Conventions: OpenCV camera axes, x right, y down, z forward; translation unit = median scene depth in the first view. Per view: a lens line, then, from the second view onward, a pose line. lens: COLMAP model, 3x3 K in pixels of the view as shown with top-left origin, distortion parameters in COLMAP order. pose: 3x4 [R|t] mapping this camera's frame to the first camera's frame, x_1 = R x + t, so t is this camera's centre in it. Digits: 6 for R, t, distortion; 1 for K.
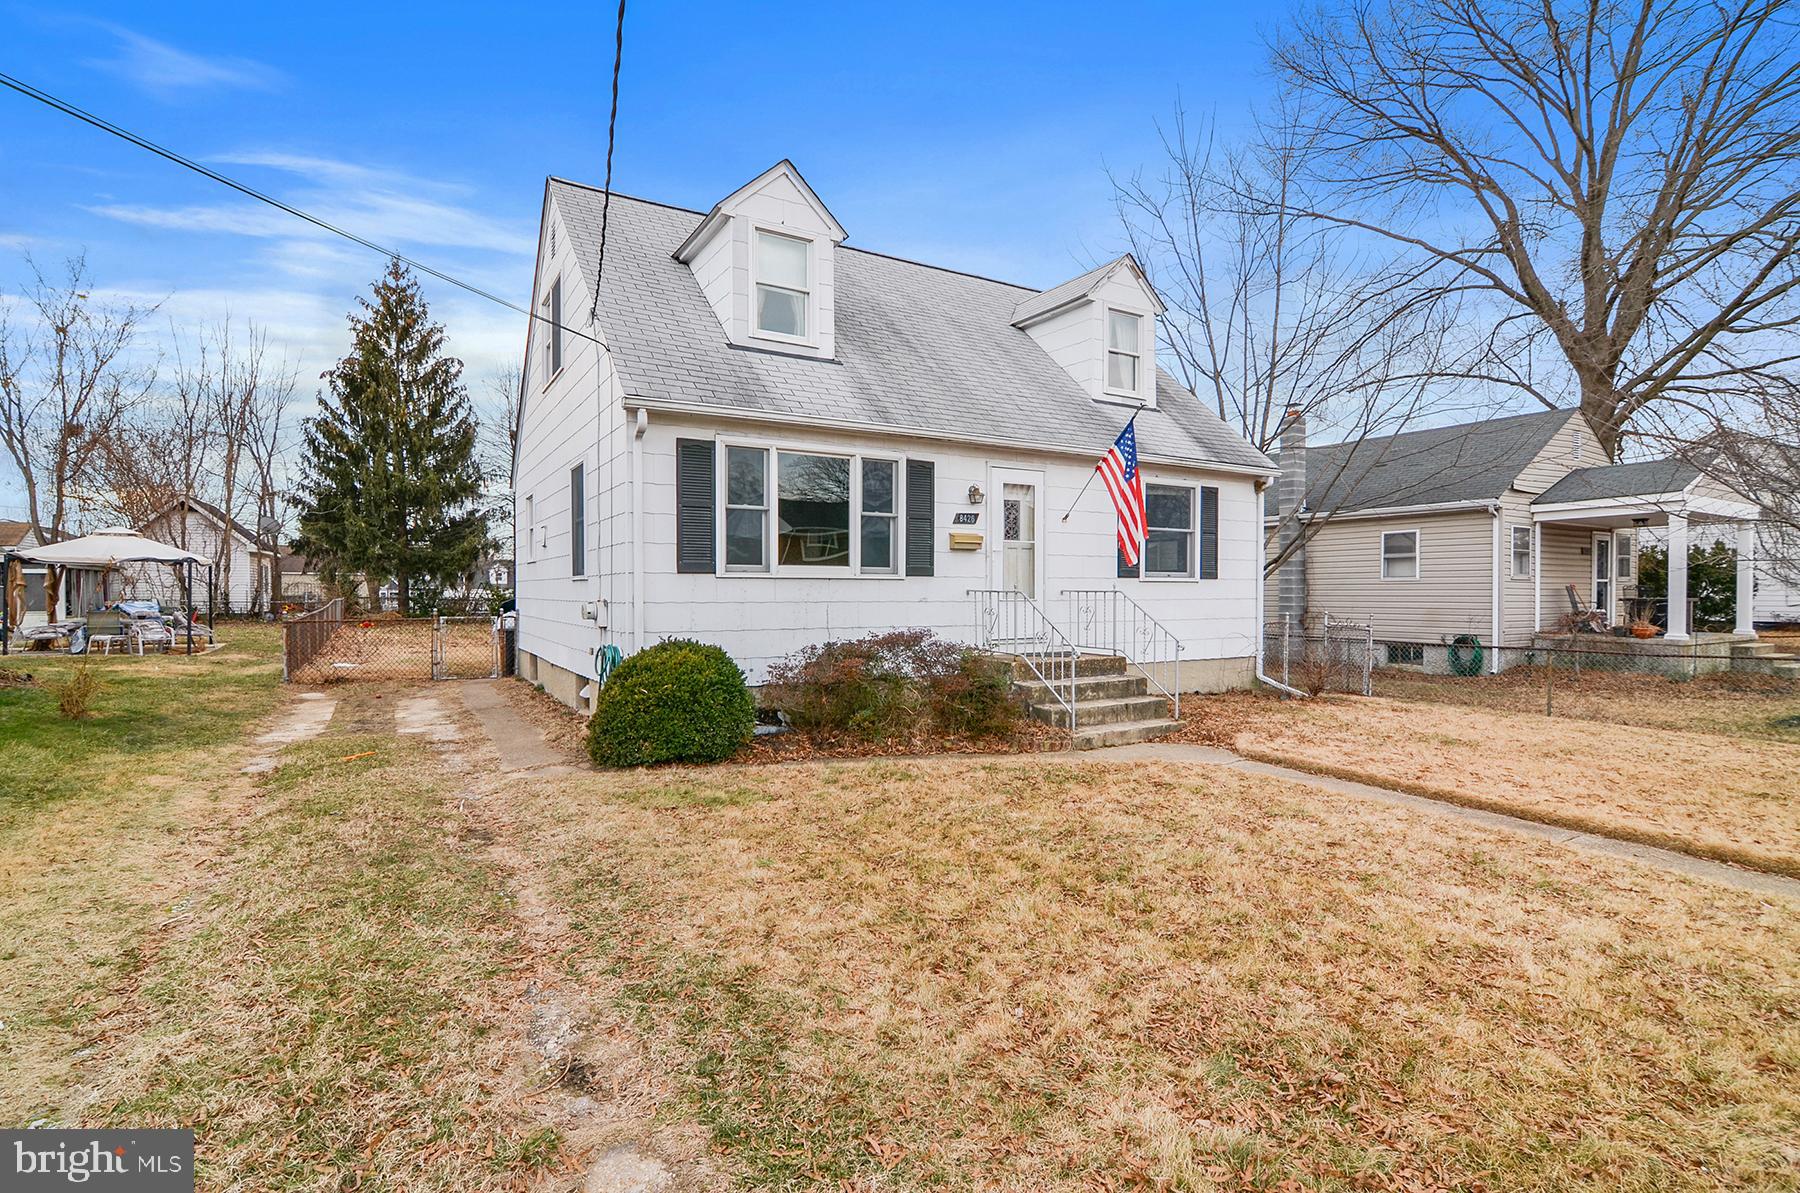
lens RADIAL K [[879.1, 0, 906.0], [0, 879.1, 603.1], [0, 0, 1]] dist [-0.000380, -0.001236]
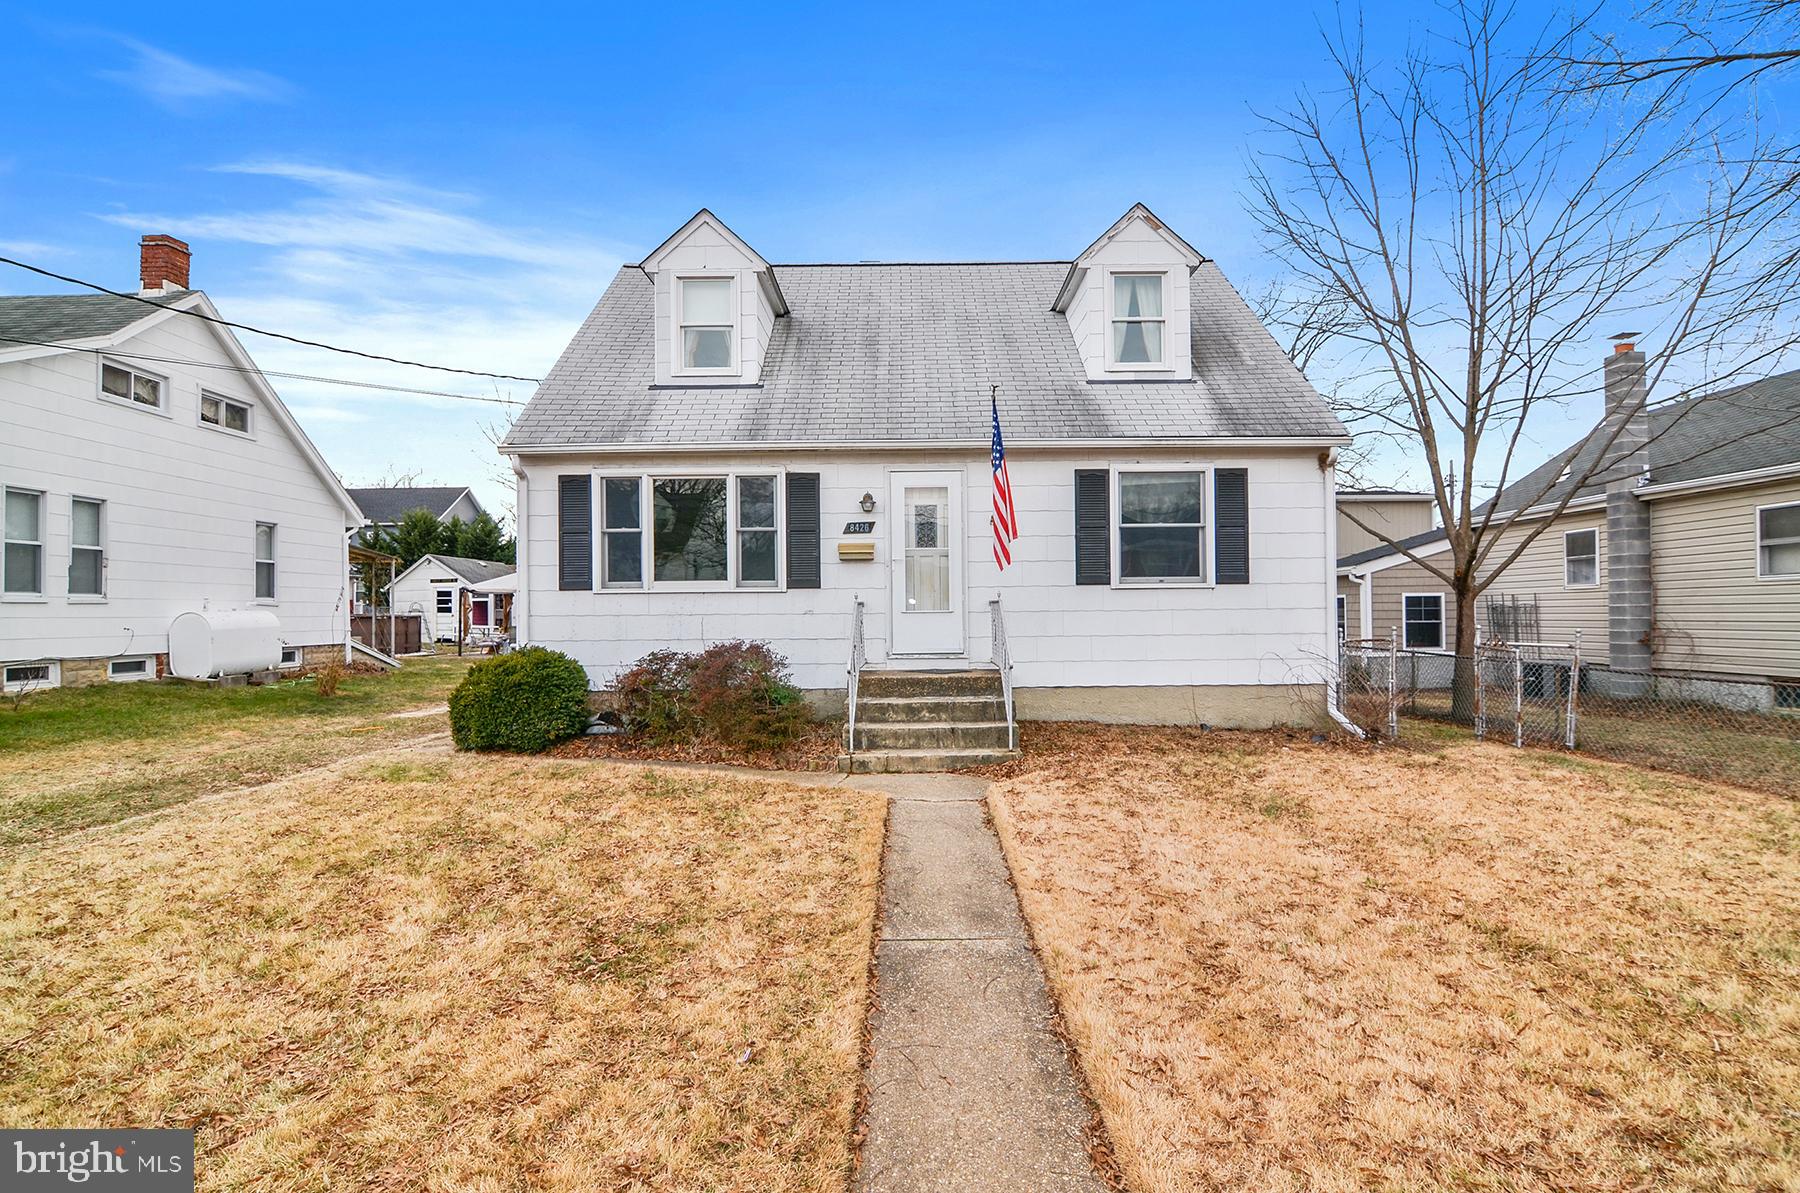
lens RADIAL K [[879.1, 0, 899.5], [0, 879.1, 601.7], [0, 0, 1]] dist [-0.000380, -0.001236]
pose [[0.852534, -0.015394, -0.522445, 0.629682], [0.002357, 0.999669, -0.025609, 0.010058], [0.522666, 0.020601, 0.852288, 0.207631]]
